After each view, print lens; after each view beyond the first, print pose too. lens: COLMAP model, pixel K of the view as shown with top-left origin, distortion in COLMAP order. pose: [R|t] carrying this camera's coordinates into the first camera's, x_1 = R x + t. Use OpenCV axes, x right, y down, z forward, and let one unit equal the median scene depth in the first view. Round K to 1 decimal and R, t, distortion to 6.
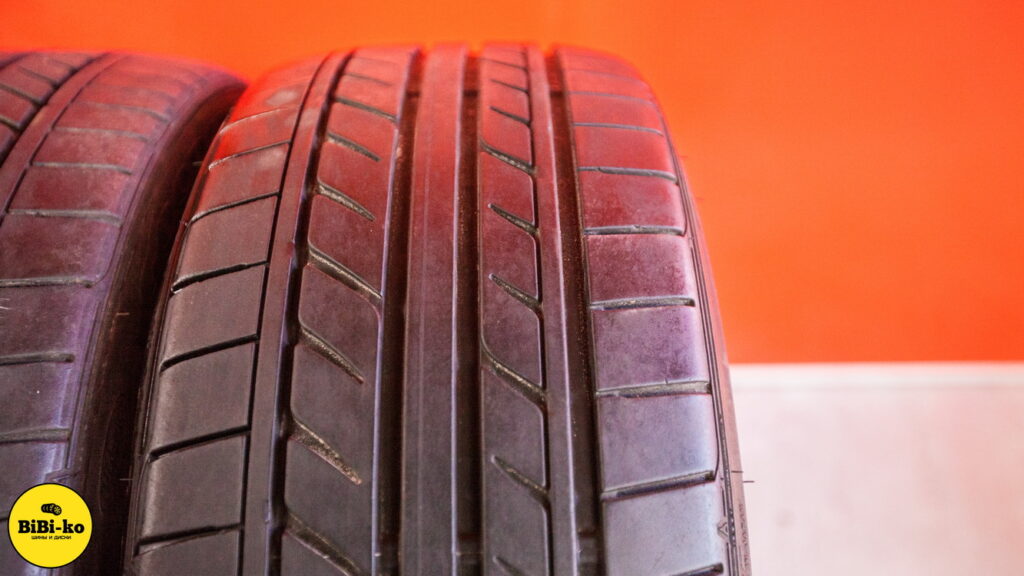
lens RADIAL K [[1136.3, 0, 512.0], [0, 1136.3, 288.0], [0, 0, 1]] dist [0.087000, 0.004180]
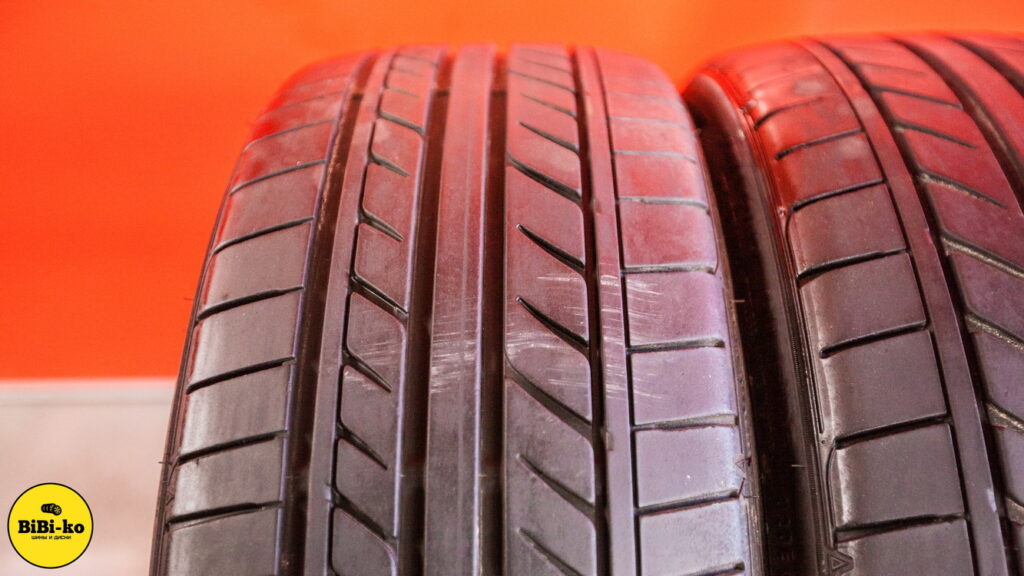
lens RADIAL K [[1136.3, 0, 512.0], [0, 1136.3, 288.0], [0, 0, 1]] dist [0.087000, 0.004180]
pose [[0.999682, 0.011533, 0.022443, -0.574038], [-0.011175, 0.999810, -0.016000, 0.029998], [-0.022624, 0.015744, 0.999620, 0.017080]]
